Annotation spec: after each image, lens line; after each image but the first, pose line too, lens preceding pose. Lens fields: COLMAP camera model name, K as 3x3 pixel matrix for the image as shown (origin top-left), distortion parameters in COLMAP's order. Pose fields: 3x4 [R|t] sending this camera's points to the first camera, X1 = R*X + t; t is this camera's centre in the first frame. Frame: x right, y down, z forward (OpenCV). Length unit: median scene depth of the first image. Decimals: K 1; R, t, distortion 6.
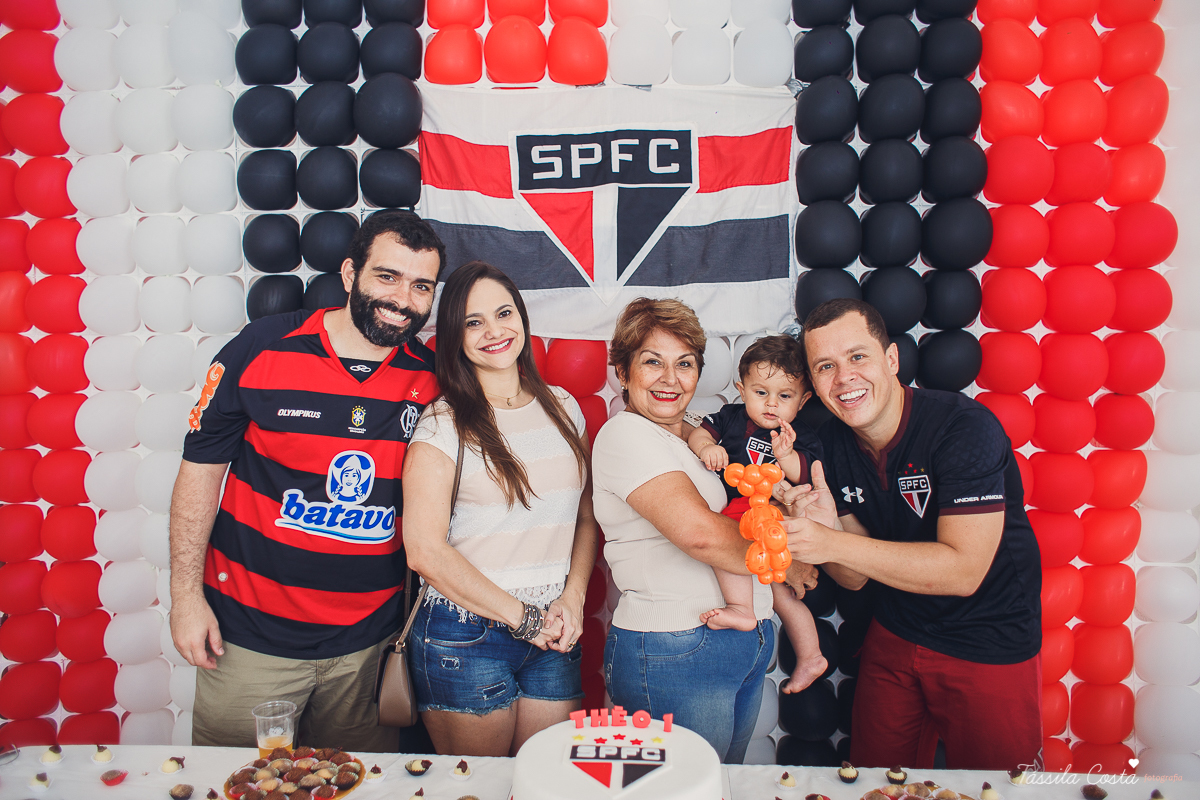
lens RADIAL K [[961.4, 0, 595.8], [0, 961.4, 398.1], [0, 0, 1]] dist [-0.099704, 0.125858]
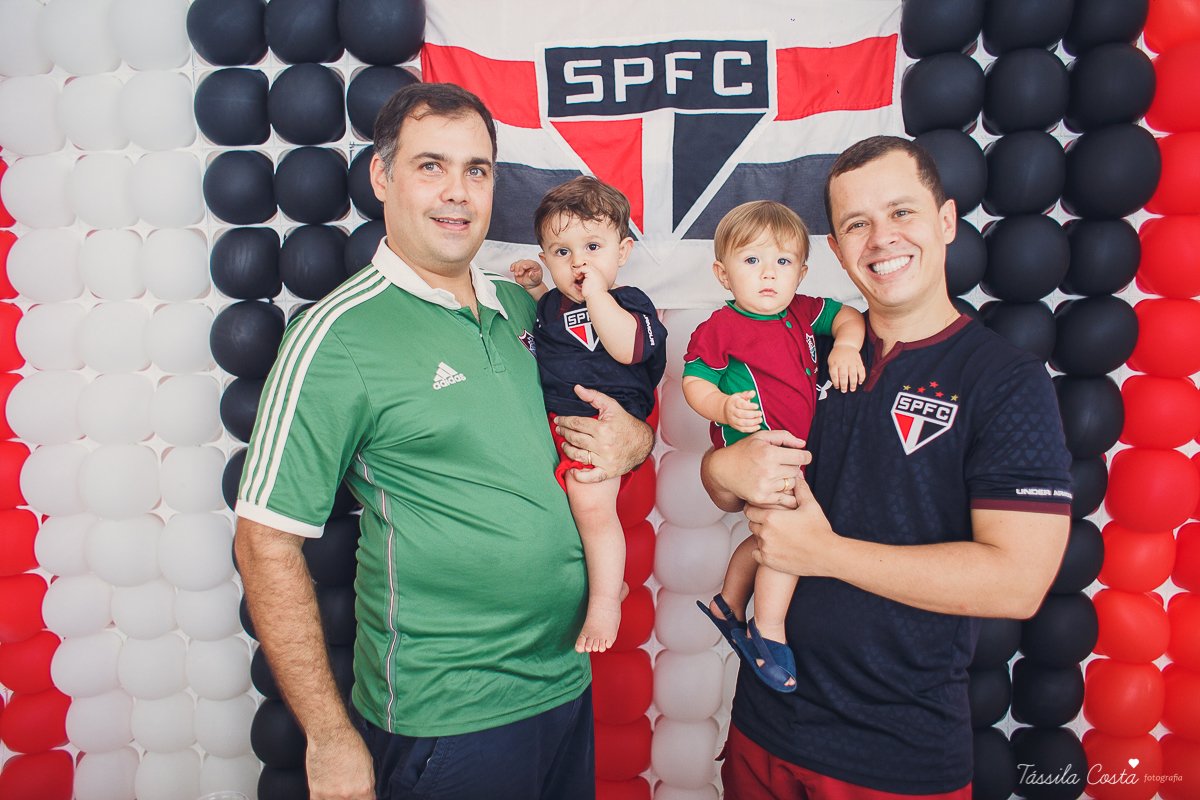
lens RADIAL K [[961.4, 0, 595.8], [0, 961.4, 398.1], [0, 0, 1]] dist [-0.099704, 0.125858]
pose [[0.999593, 0.003197, -0.028332, -0.018035], [-0.002310, 0.999507, 0.031297, -0.011160], [0.028418, -0.031218, 0.999109, 0.208590]]
